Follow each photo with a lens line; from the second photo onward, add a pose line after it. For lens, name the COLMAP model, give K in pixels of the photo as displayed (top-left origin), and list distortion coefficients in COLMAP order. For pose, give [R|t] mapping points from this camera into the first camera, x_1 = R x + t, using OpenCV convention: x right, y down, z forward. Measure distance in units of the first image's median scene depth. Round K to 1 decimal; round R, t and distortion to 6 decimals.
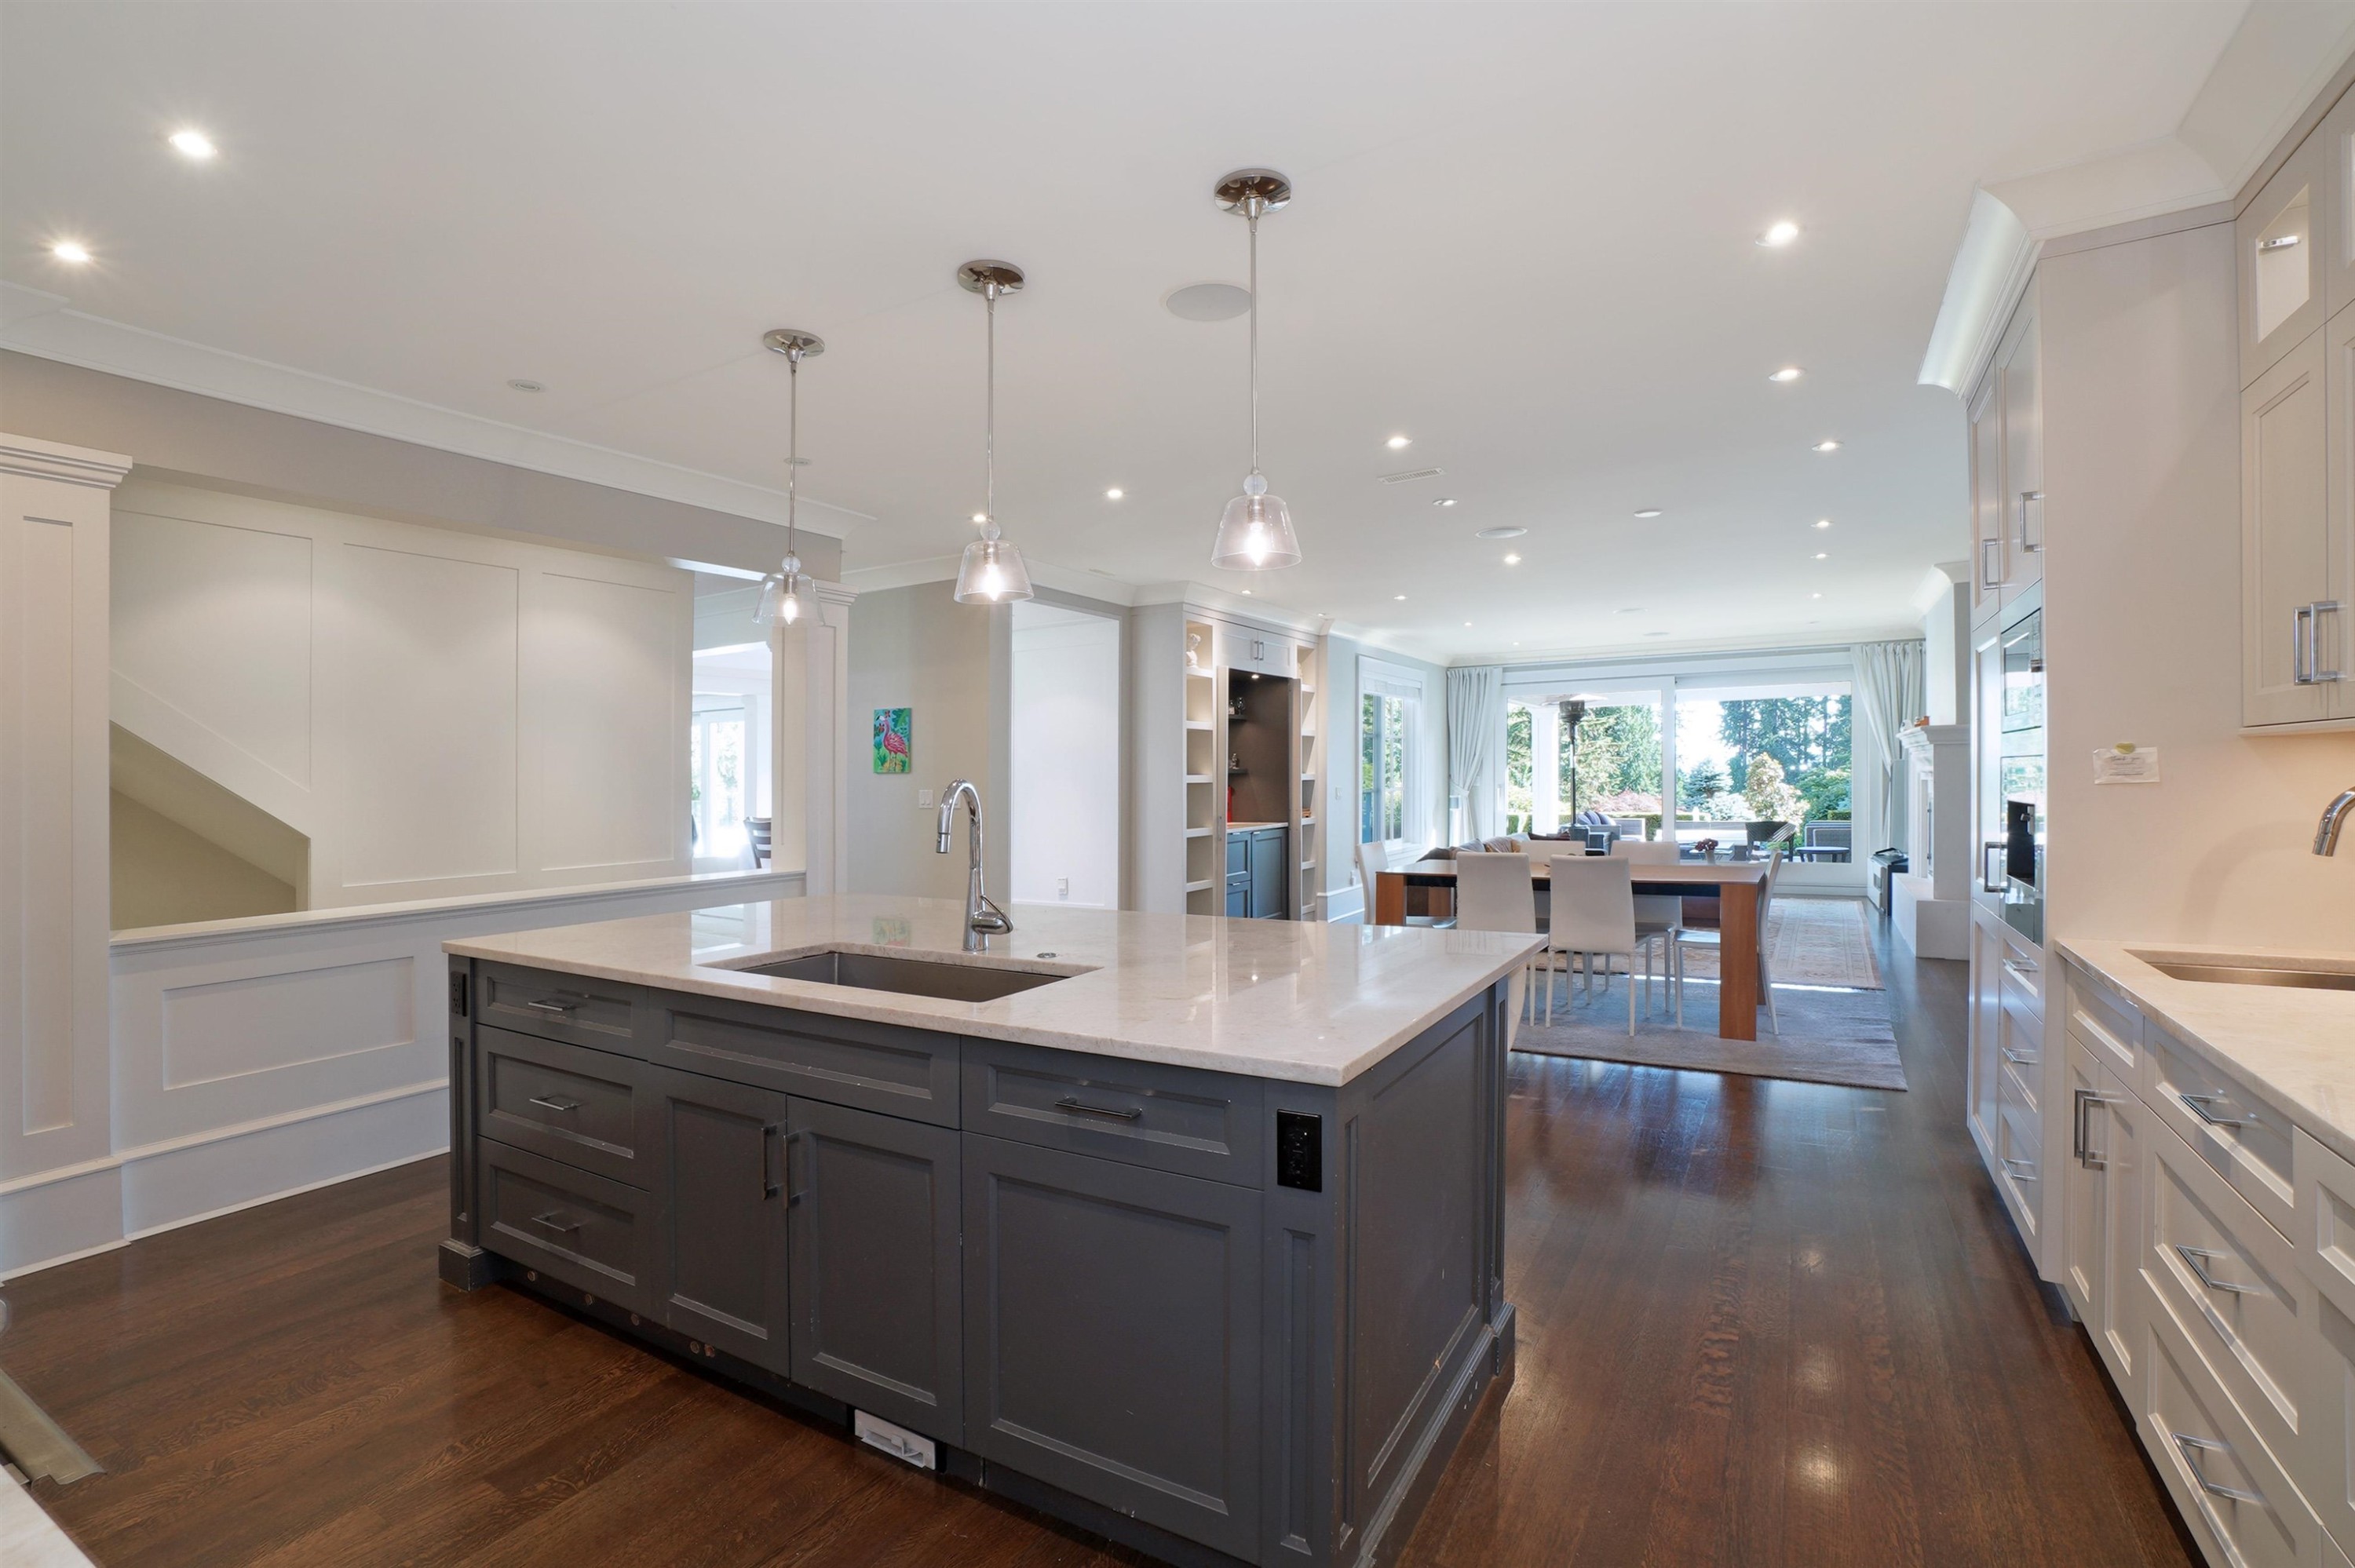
lens RADIAL K [[1018.8, 0, 1101.0], [0, 1018.8, 783.6], [0, 0, 1]] dist [-0.026558, -0.000674]
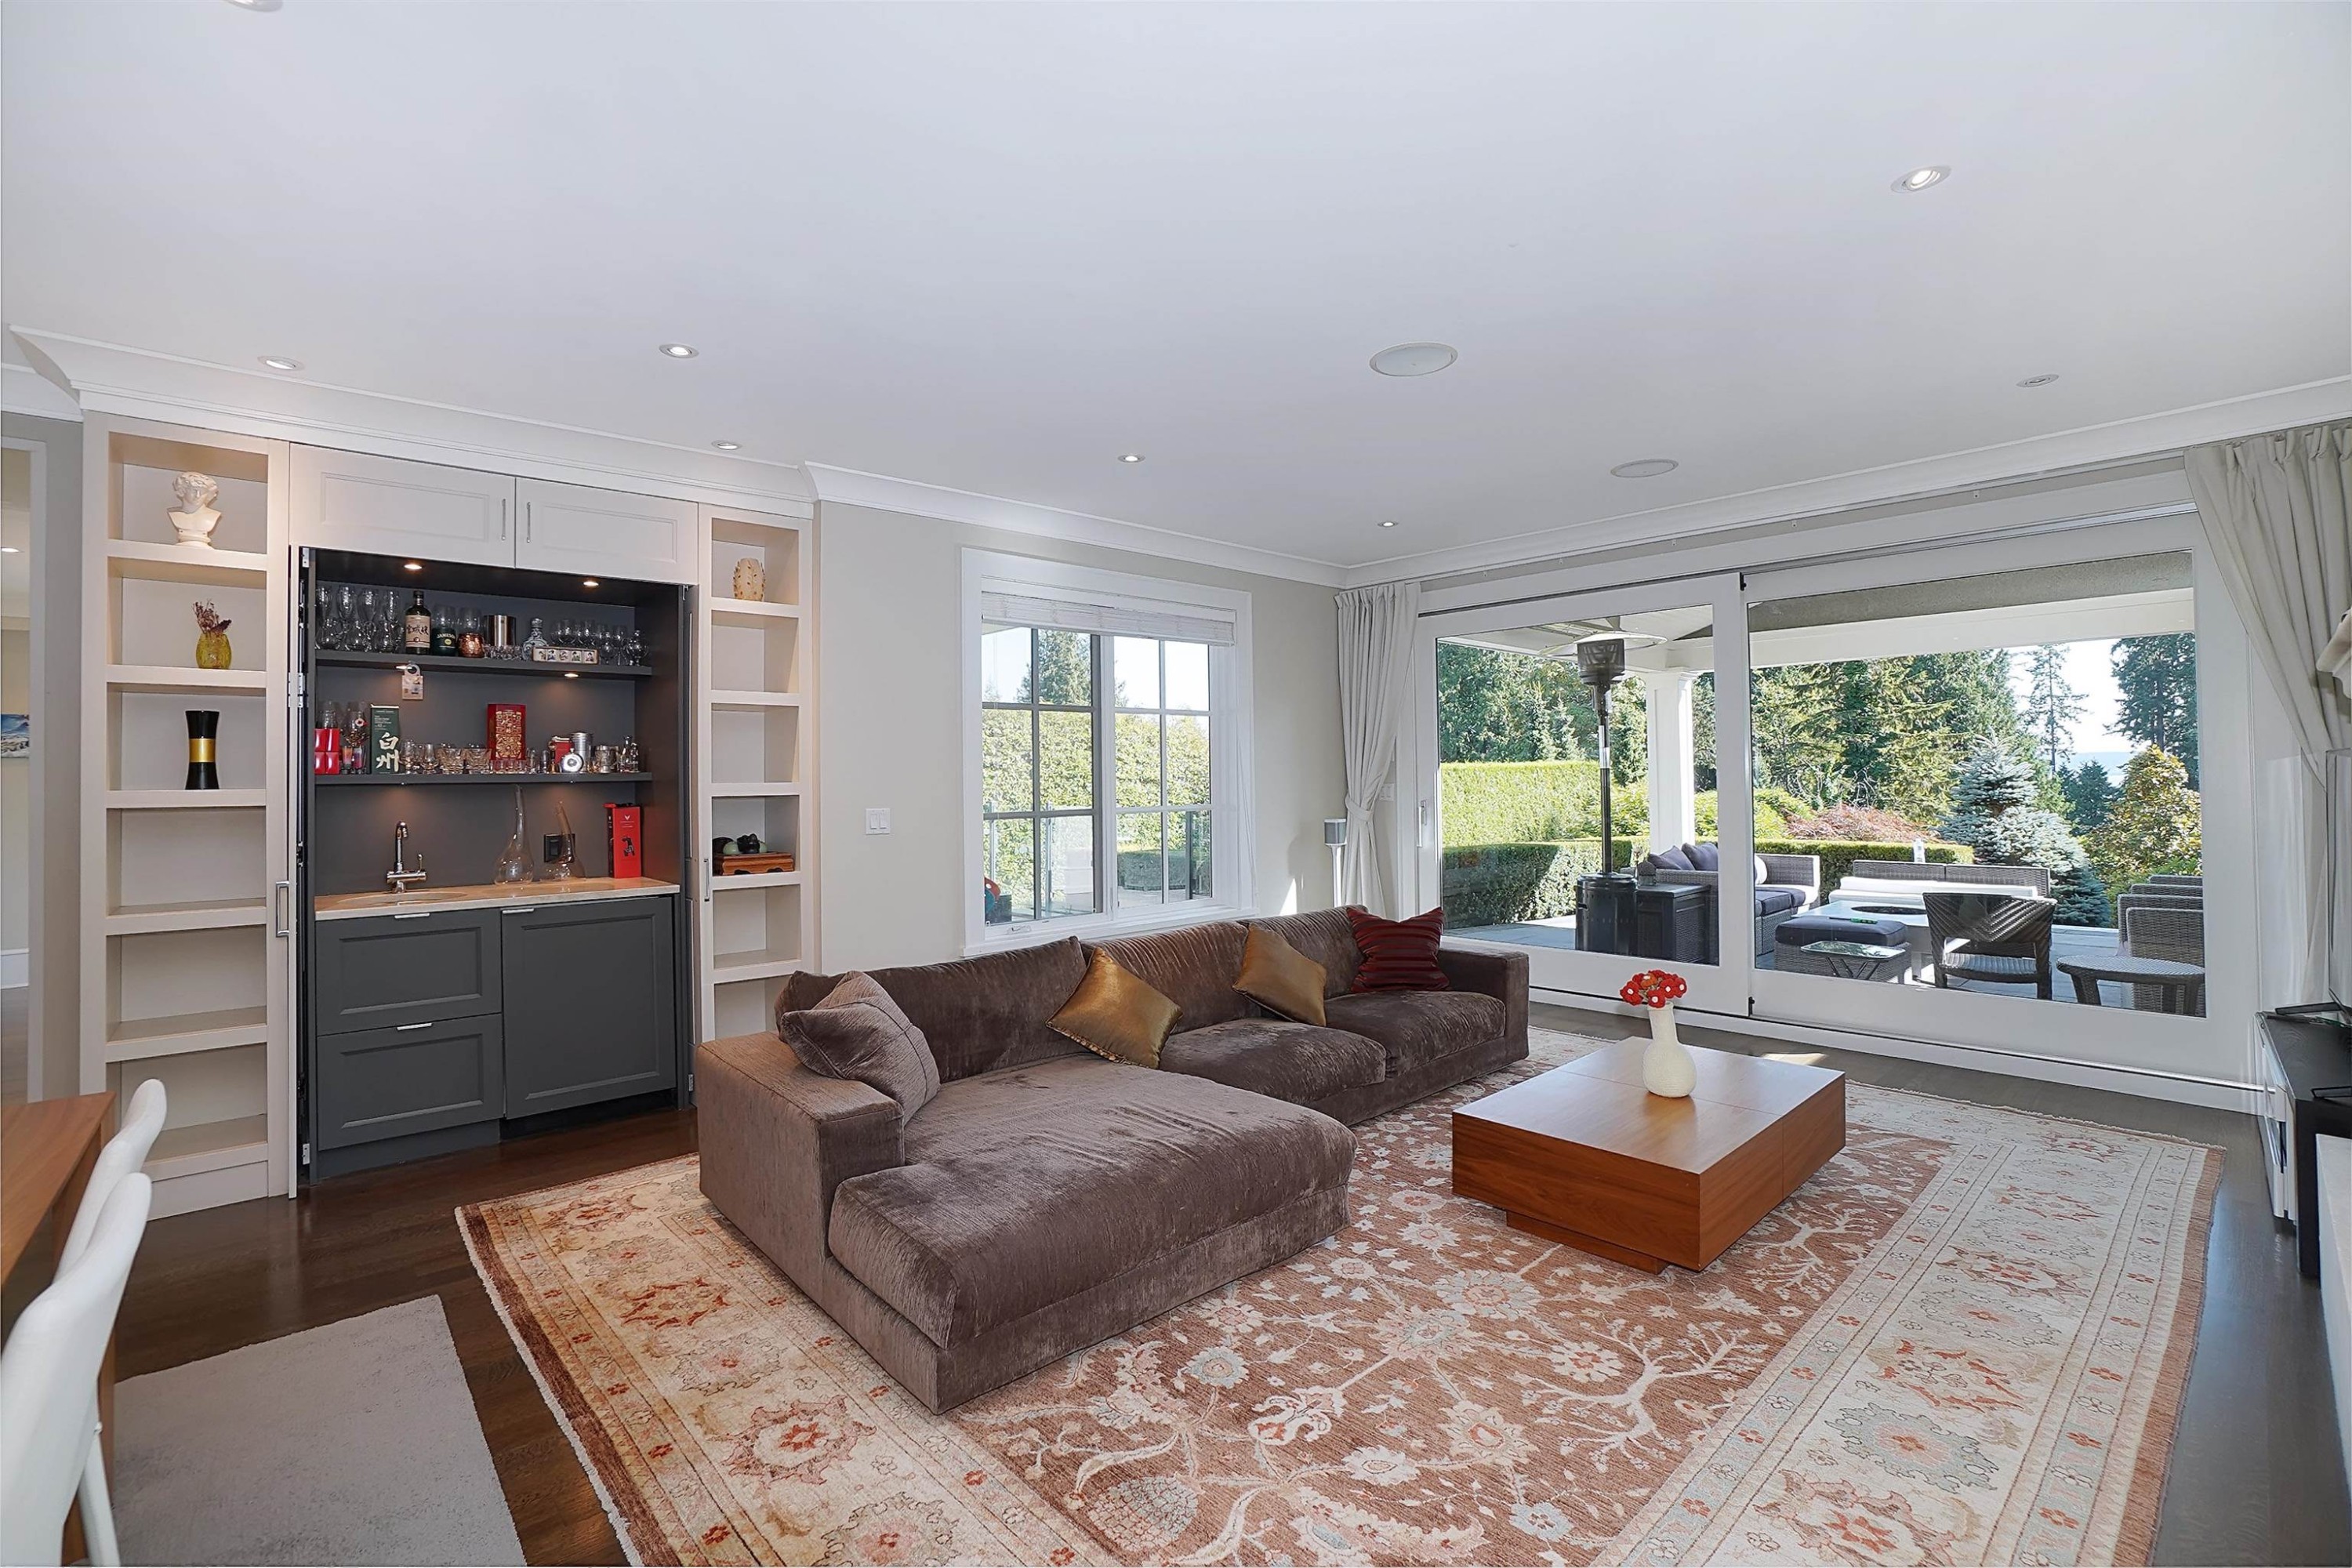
lens RADIAL K [[894.1, 0, 1217.3], [0, 894.1, 775.9], [0, 0, 1]] dist [-0.021115, 0.000943]
pose [[0.962818, 0.003254, -0.270132, 0.373974], [-0.004082, 0.999989, -0.002503, -0.009230], [0.270120, 0.003513, 0.962820, 0.456849]]
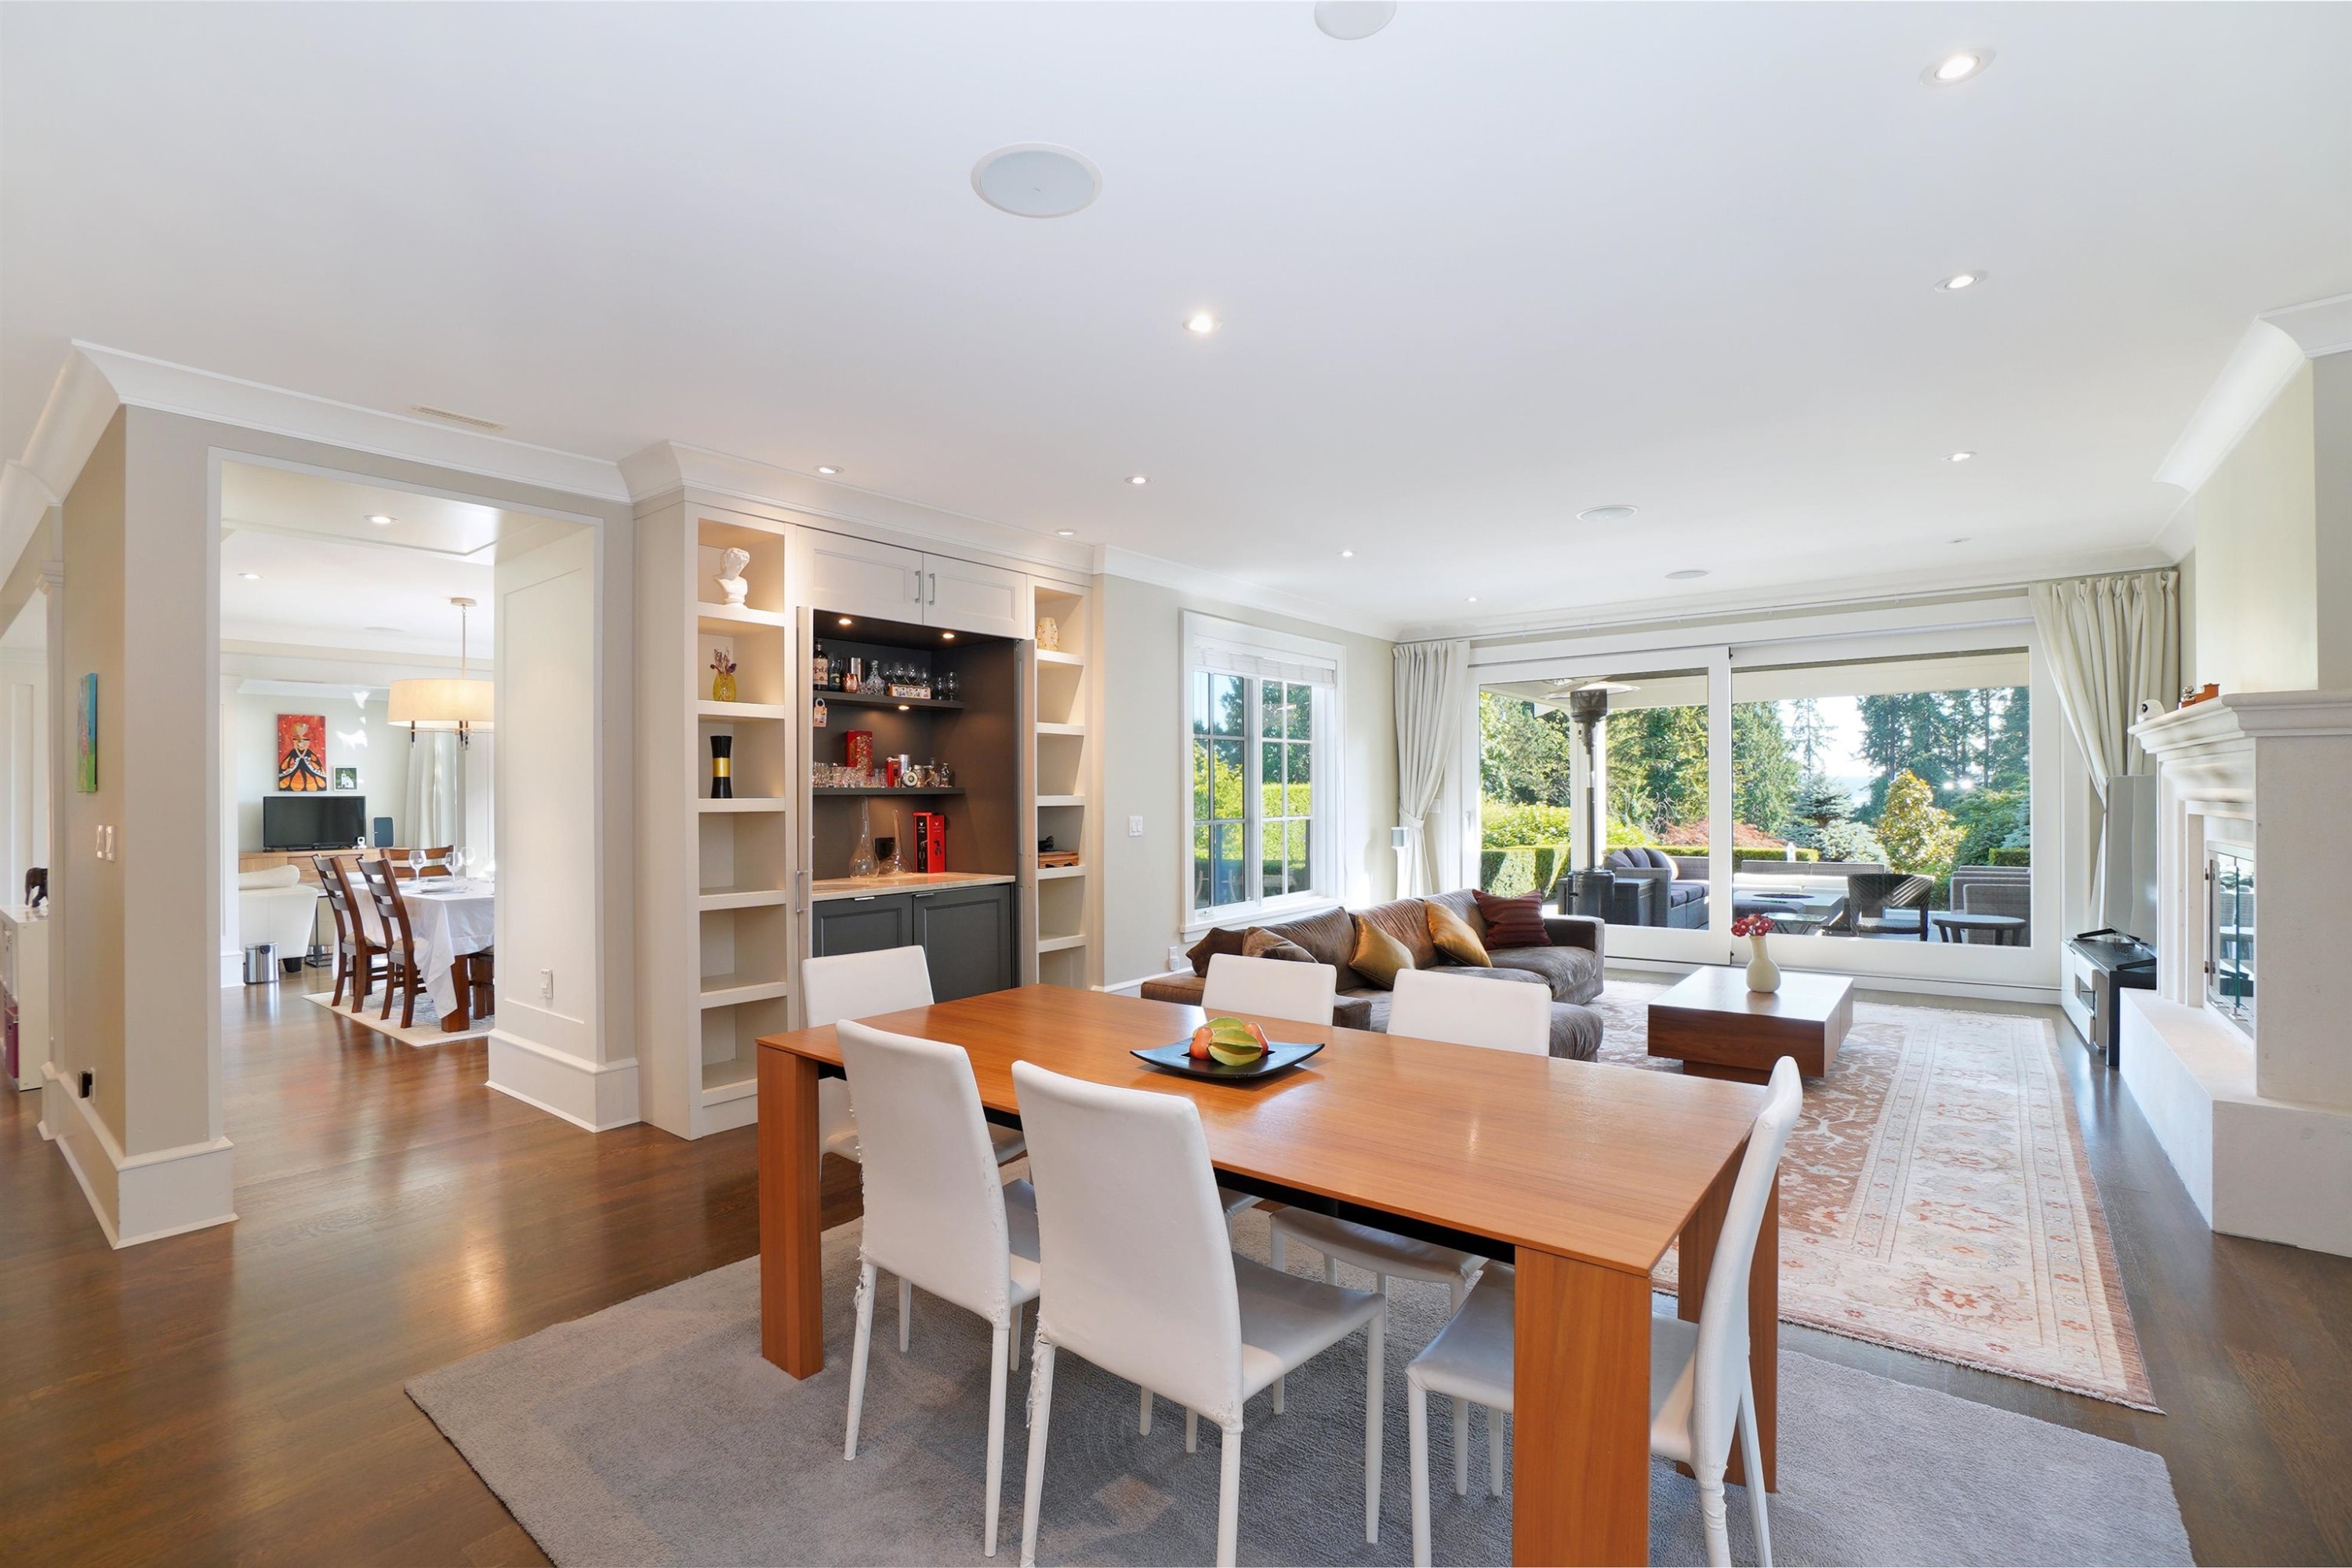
lens RADIAL K [[922.6, 0, 1162.6], [0, 922.6, 792.4], [0, 0, 1]] dist [-0.017377, 0.000443]
pose [[0.993712, 0.004240, -0.111886, 0.230108], [-0.005178, 0.999954, -0.008092, -0.005402], [0.111846, 0.008620, 0.993688, 0.316748]]
